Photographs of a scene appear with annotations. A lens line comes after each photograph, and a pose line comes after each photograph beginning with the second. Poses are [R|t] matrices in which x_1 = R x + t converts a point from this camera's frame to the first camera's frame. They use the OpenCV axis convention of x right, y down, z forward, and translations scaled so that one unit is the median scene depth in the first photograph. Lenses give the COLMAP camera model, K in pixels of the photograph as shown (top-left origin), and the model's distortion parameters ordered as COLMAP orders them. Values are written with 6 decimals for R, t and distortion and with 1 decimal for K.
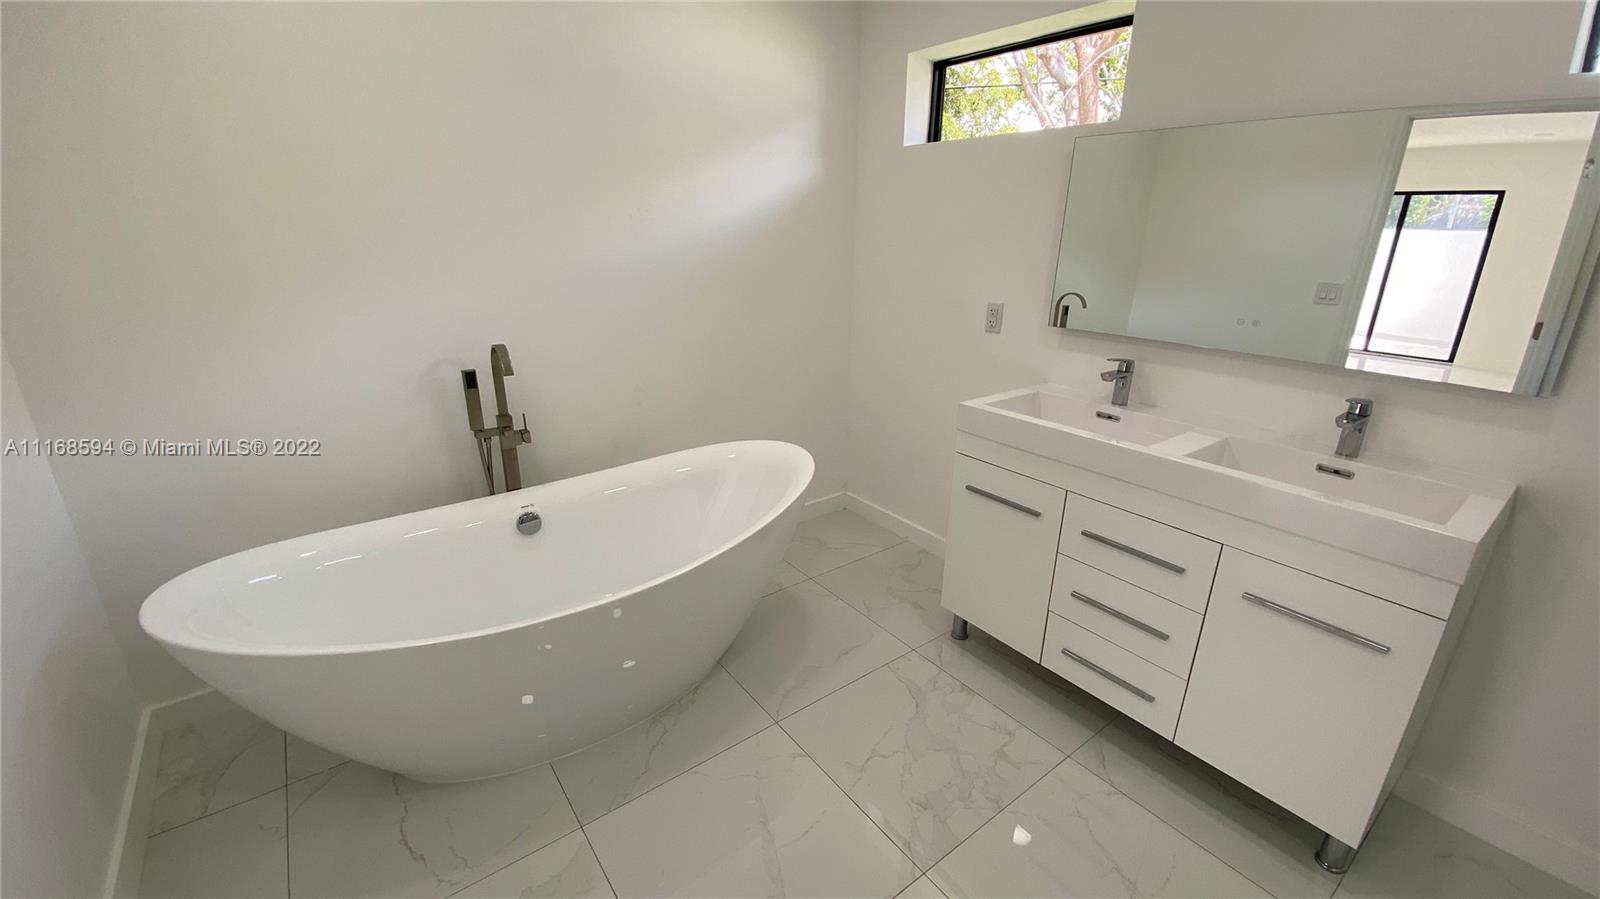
lens RADIAL K [[645.9, 0, 794.7], [0, 645.9, 448.8], [0, 0, 1]] dist [0.019055, -0.018951]
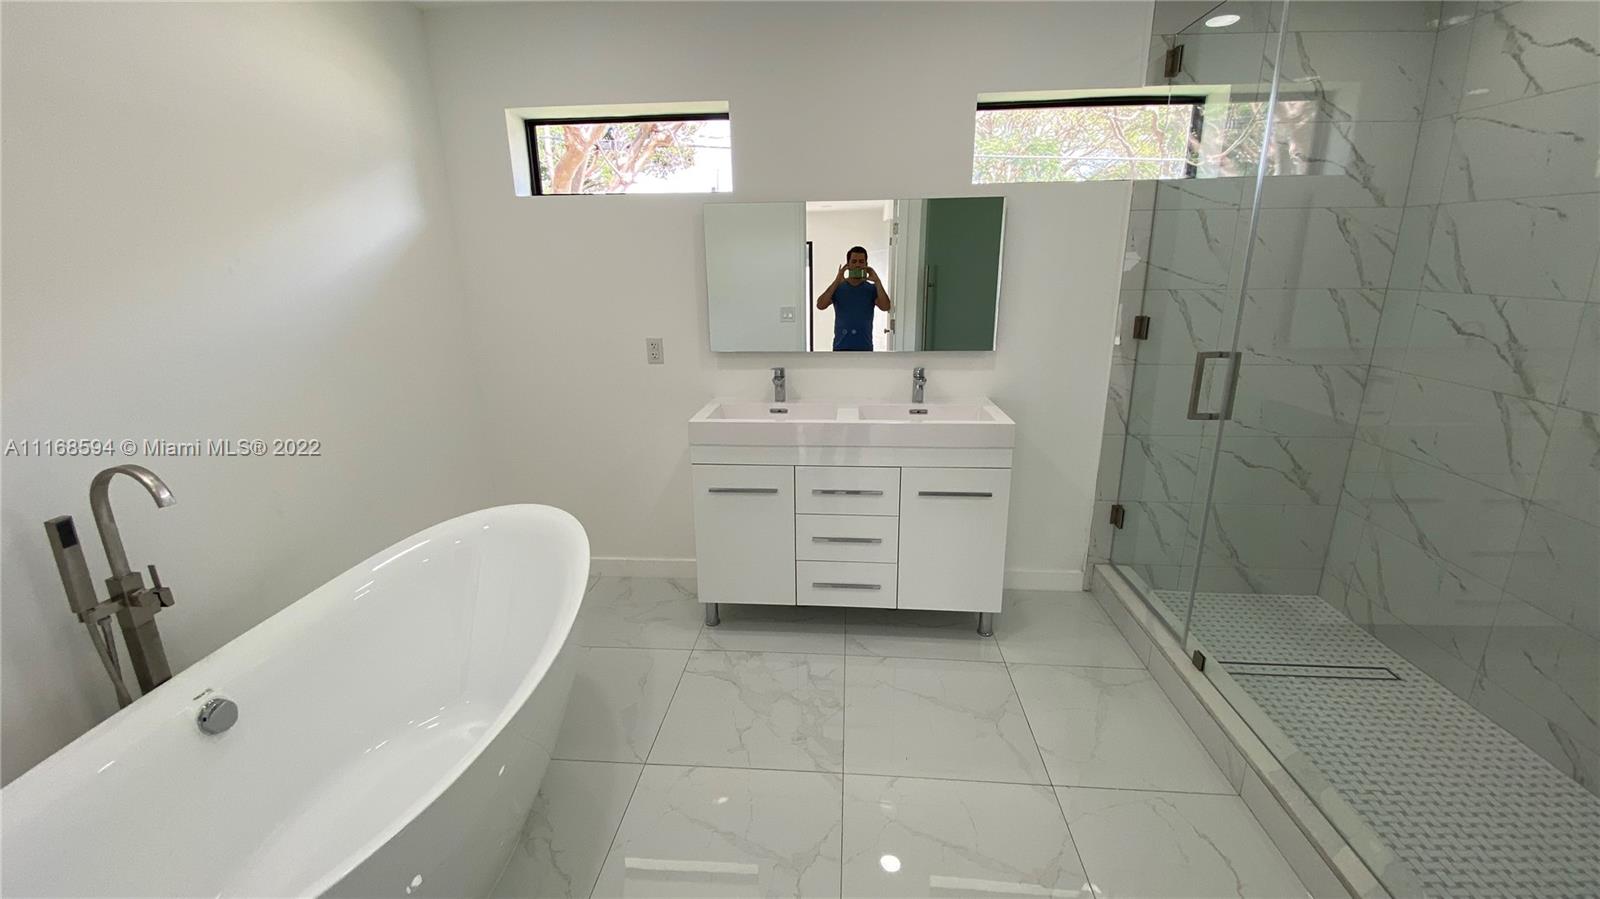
lens RADIAL K [[645.9, 0, 794.7], [0, 645.9, 448.8], [0, 0, 1]] dist [0.019055, -0.018951]
pose [[0.651066, -0.214829, 0.727985, -0.471215], [0.261020, 0.963984, 0.051032, -0.032316], [-0.712729, 0.156793, 0.683691, 0.074763]]
